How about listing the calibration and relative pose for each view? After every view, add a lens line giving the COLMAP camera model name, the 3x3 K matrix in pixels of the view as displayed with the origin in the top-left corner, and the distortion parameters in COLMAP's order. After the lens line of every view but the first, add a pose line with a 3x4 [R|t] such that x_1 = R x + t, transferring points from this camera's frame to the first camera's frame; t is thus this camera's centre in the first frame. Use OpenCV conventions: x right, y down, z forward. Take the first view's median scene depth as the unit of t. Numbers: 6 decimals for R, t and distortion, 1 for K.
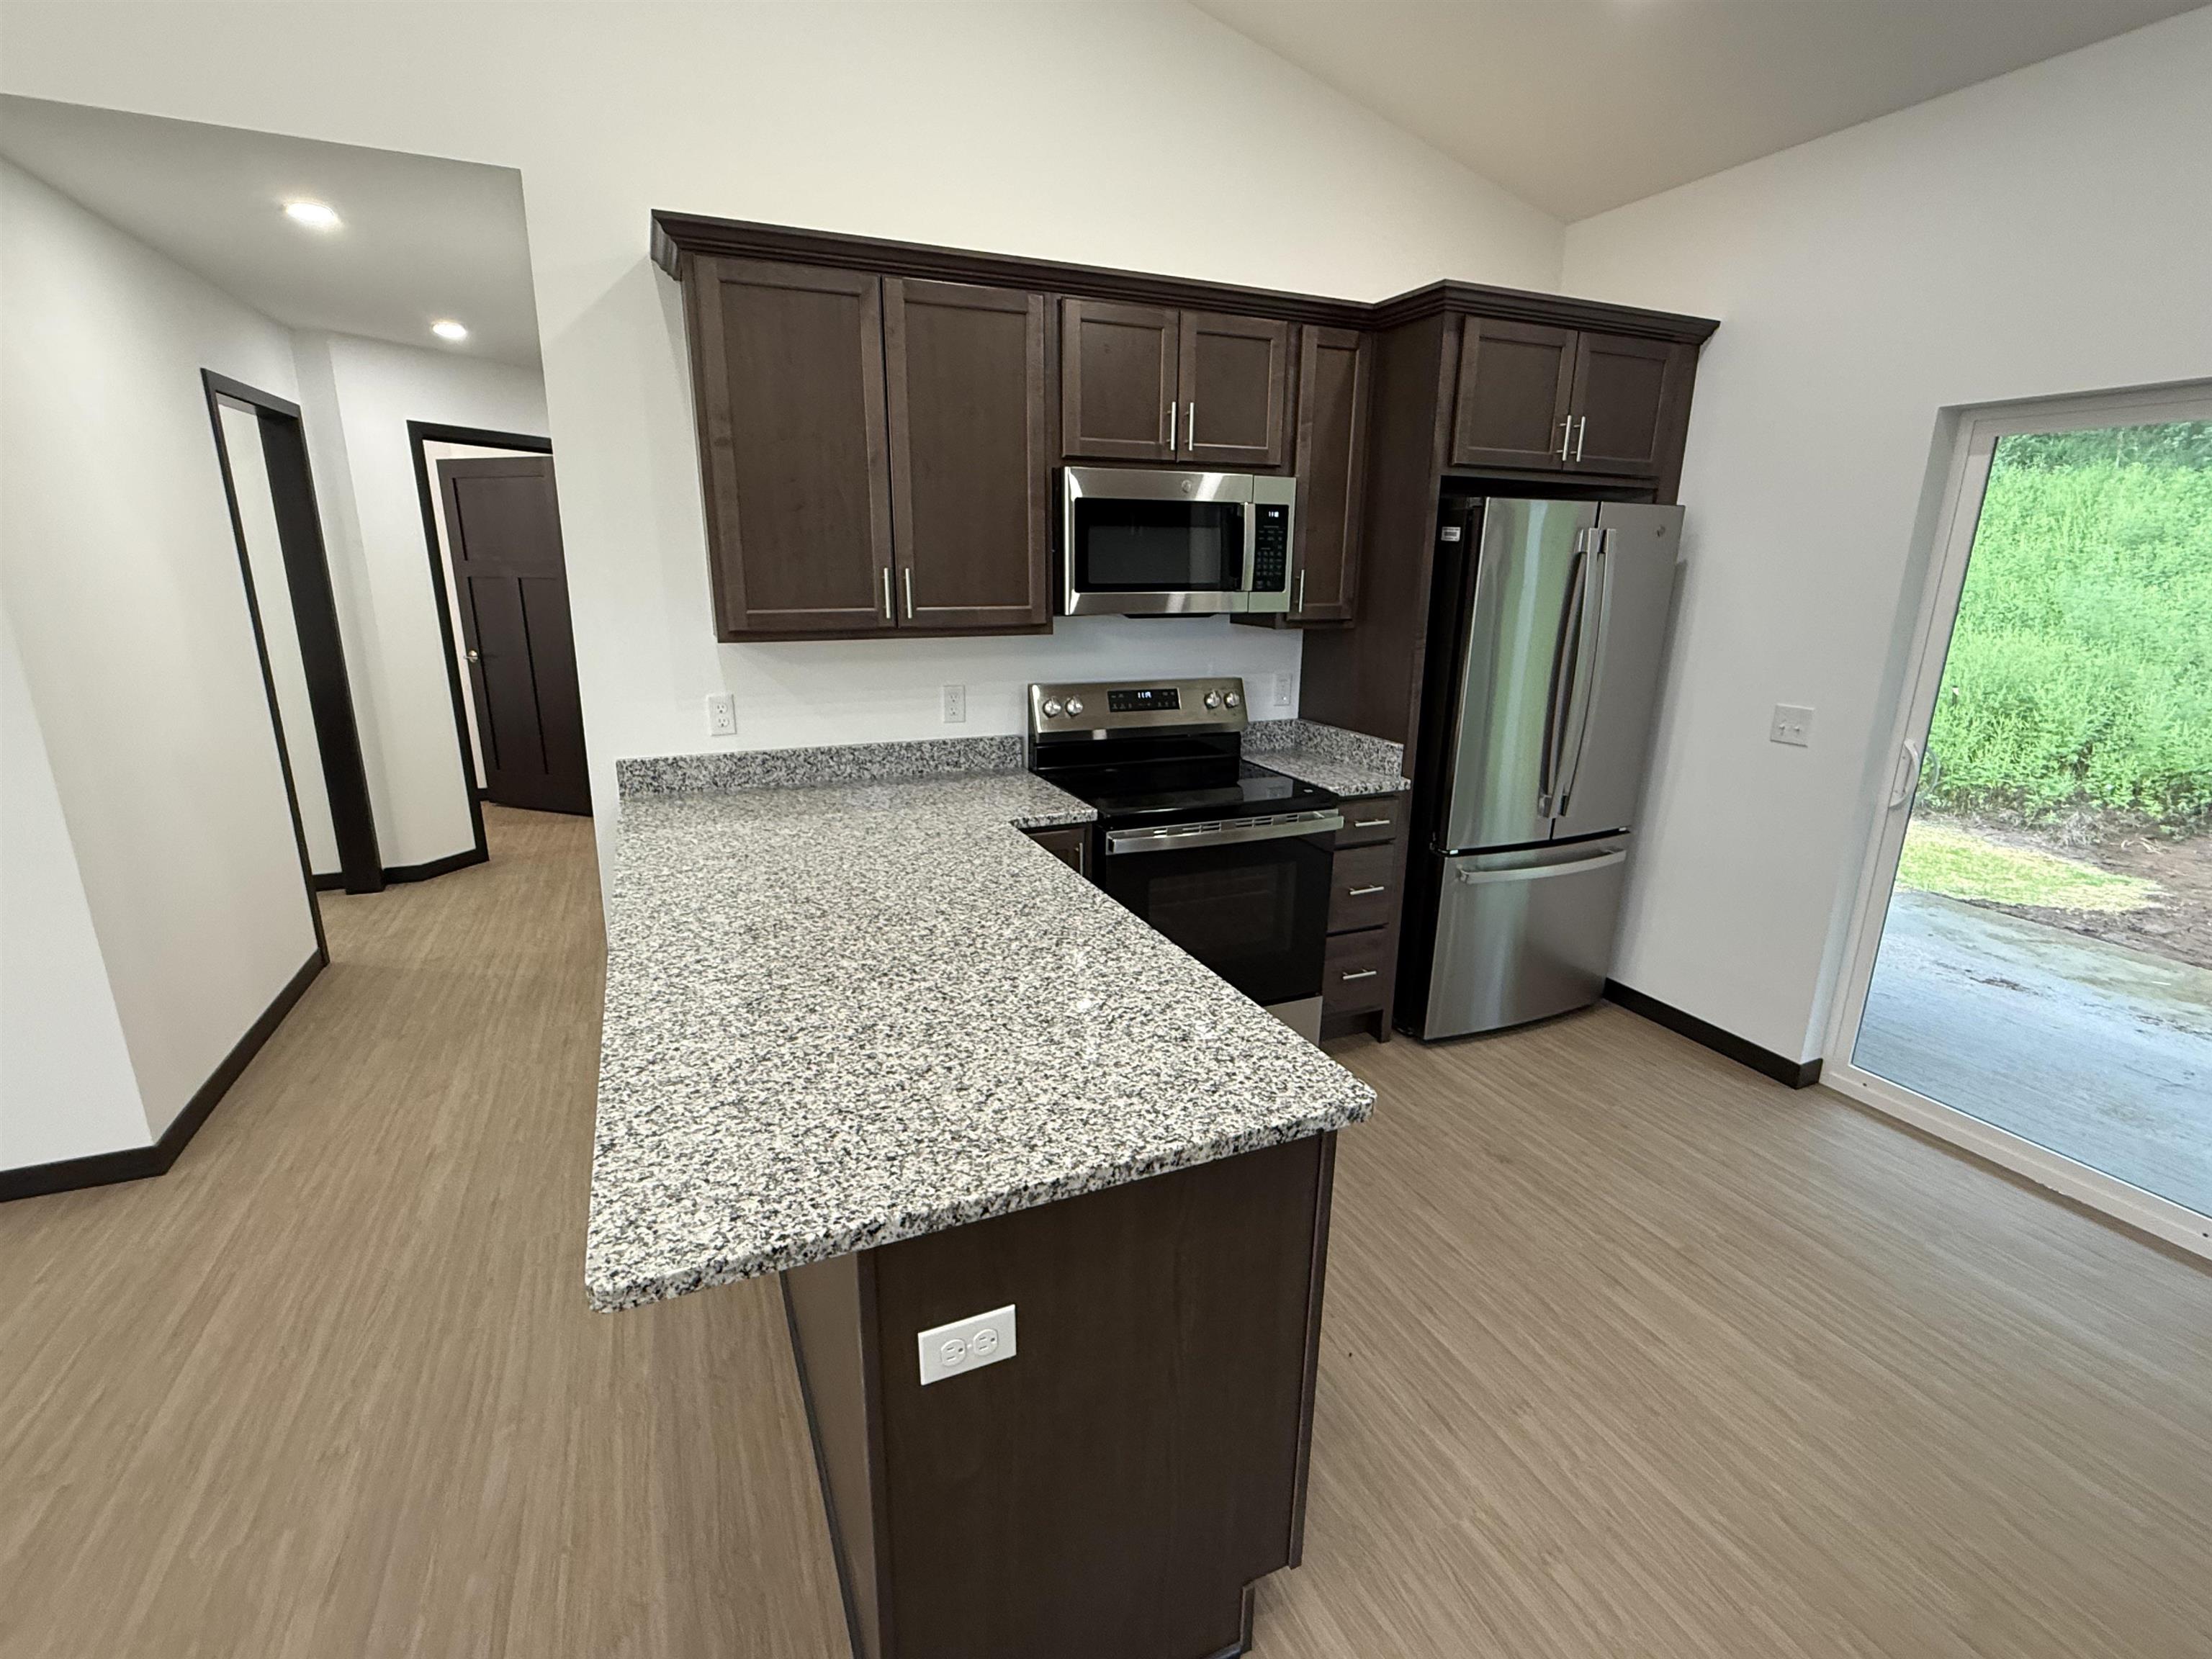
lens RADIAL K [[1010.8, 0, 1106.0], [0, 1010.8, 829.5], [0, 0, 1]] dist [-0.002410, -0.000592]
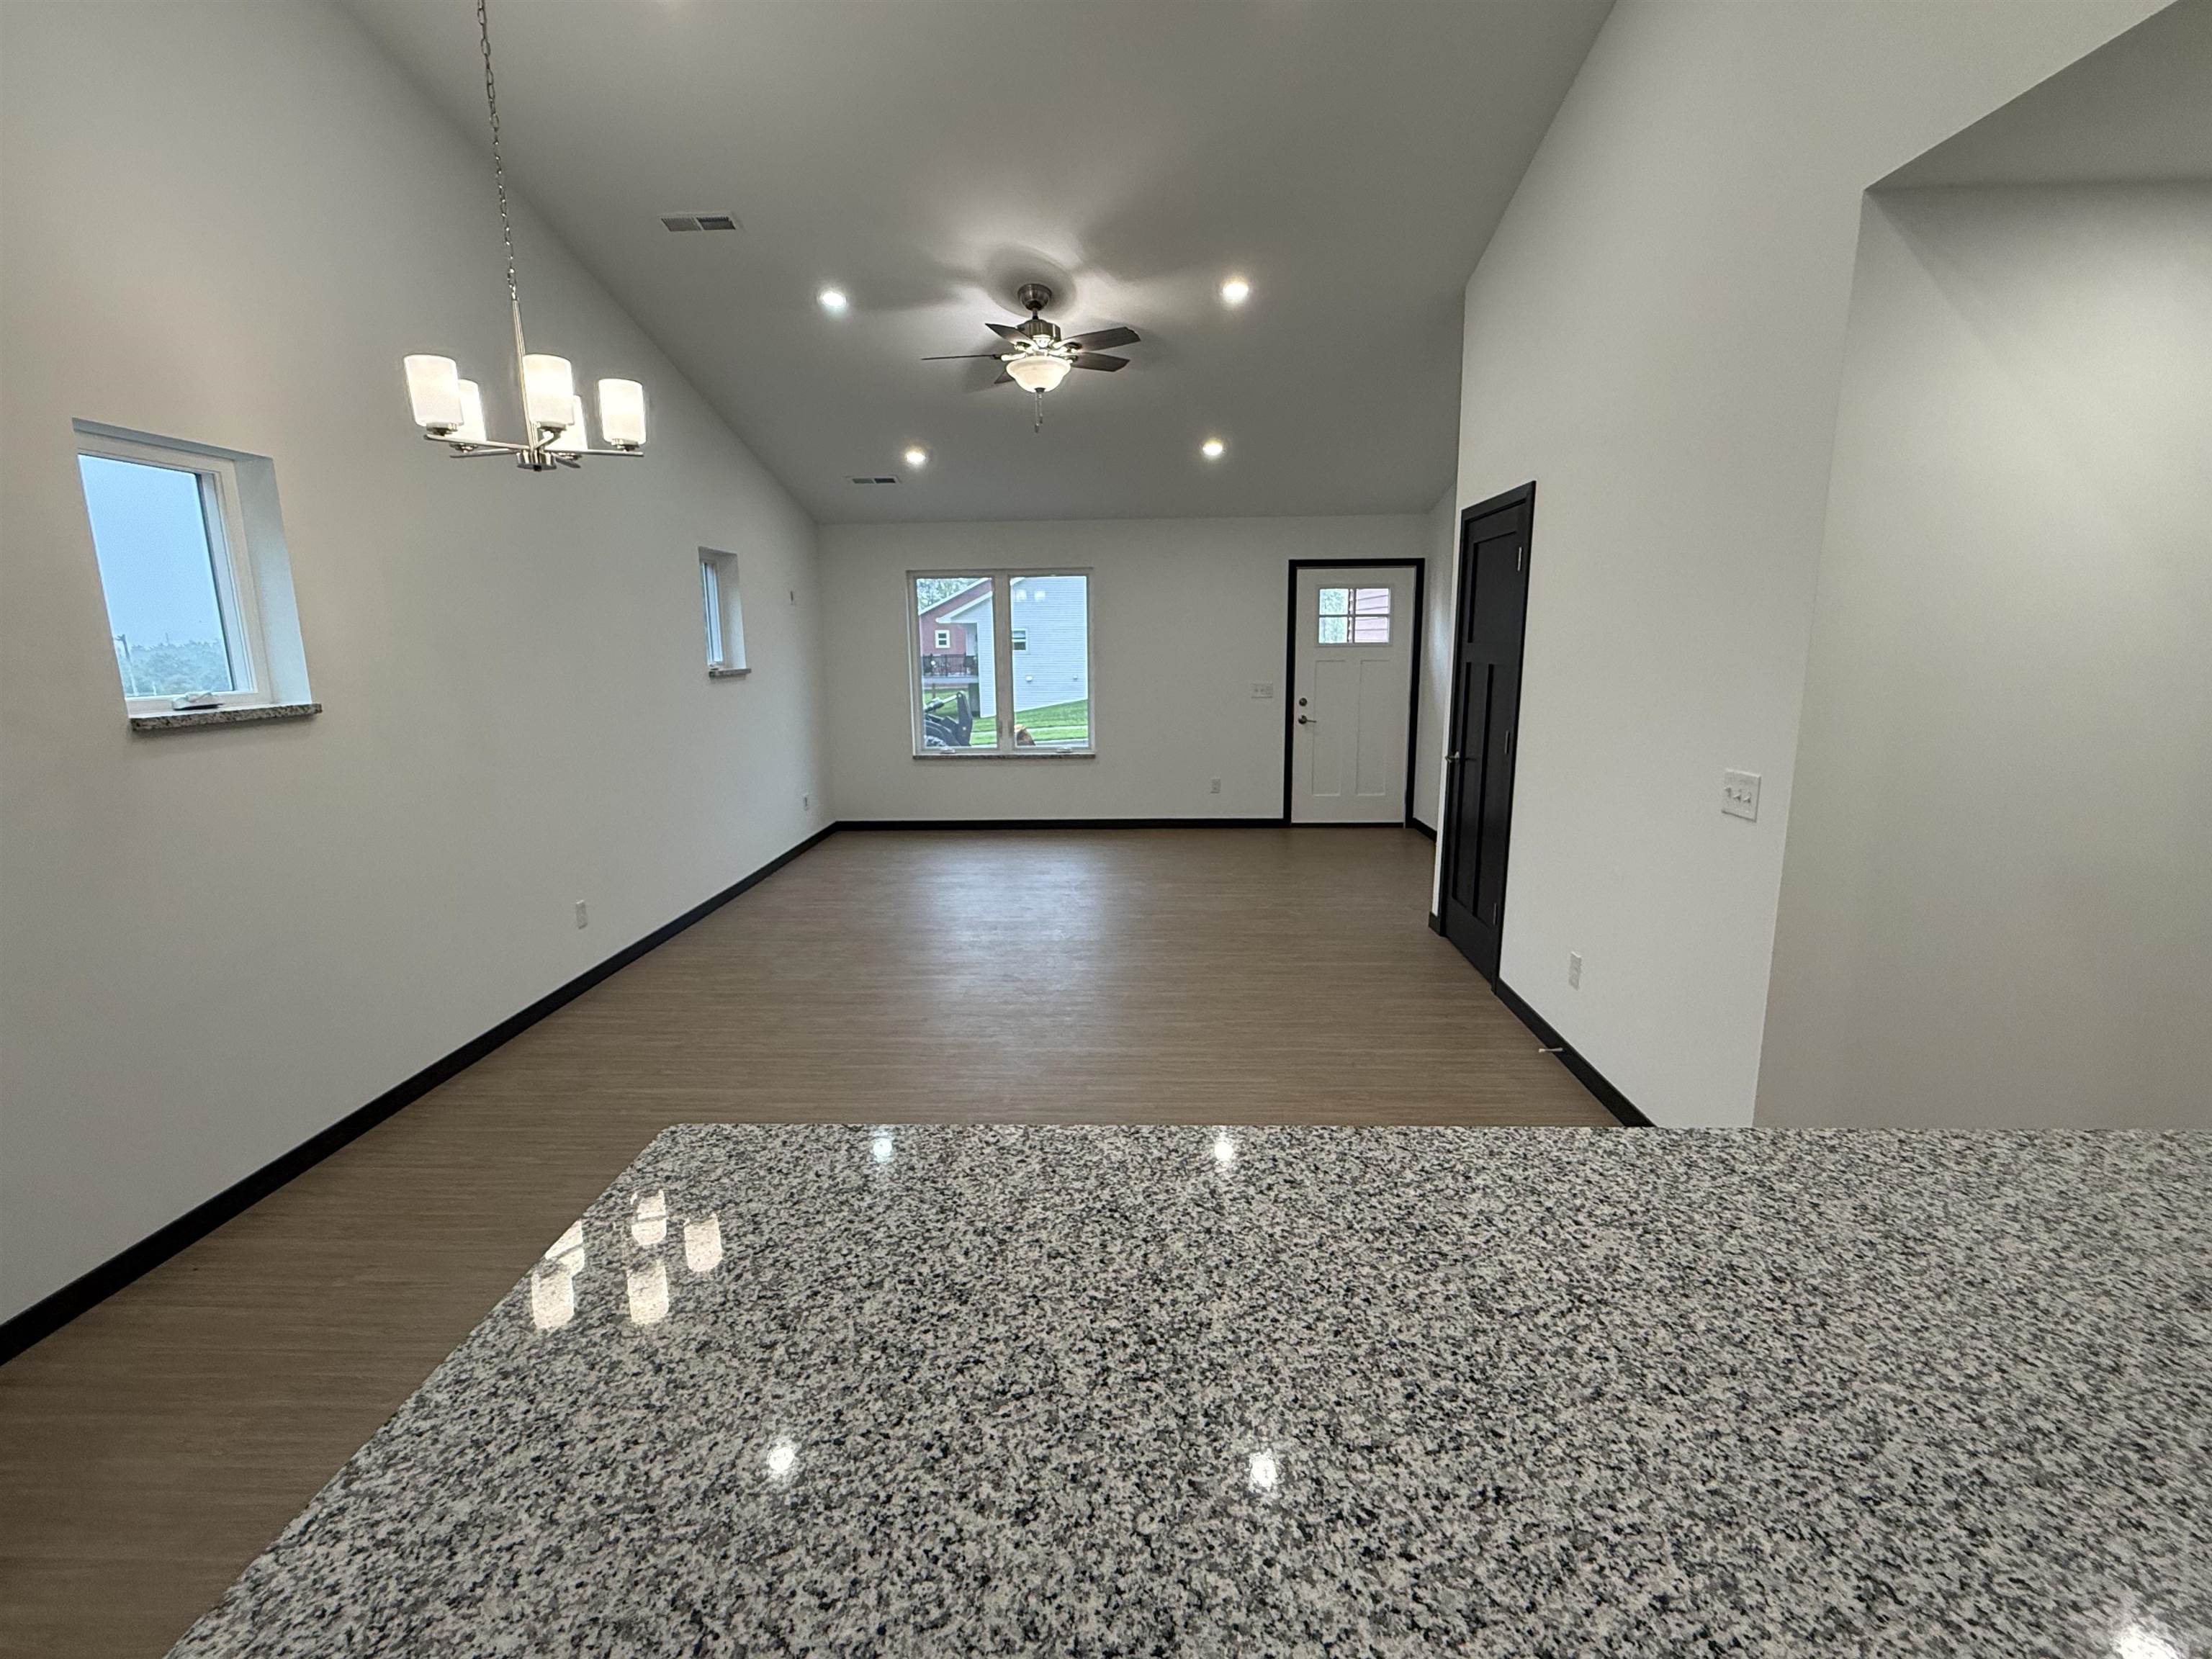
lens RADIAL K [[1010.8, 0, 1106.0], [0, 1010.8, 829.5], [0, 0, 1]] dist [-0.002410, -0.000592]
pose [[-0.430300, 0.159758, -0.888436, 0.143618], [-0.232583, 0.931362, 0.280125, -0.160943], [0.872208, 0.327174, -0.363608, 0.649431]]
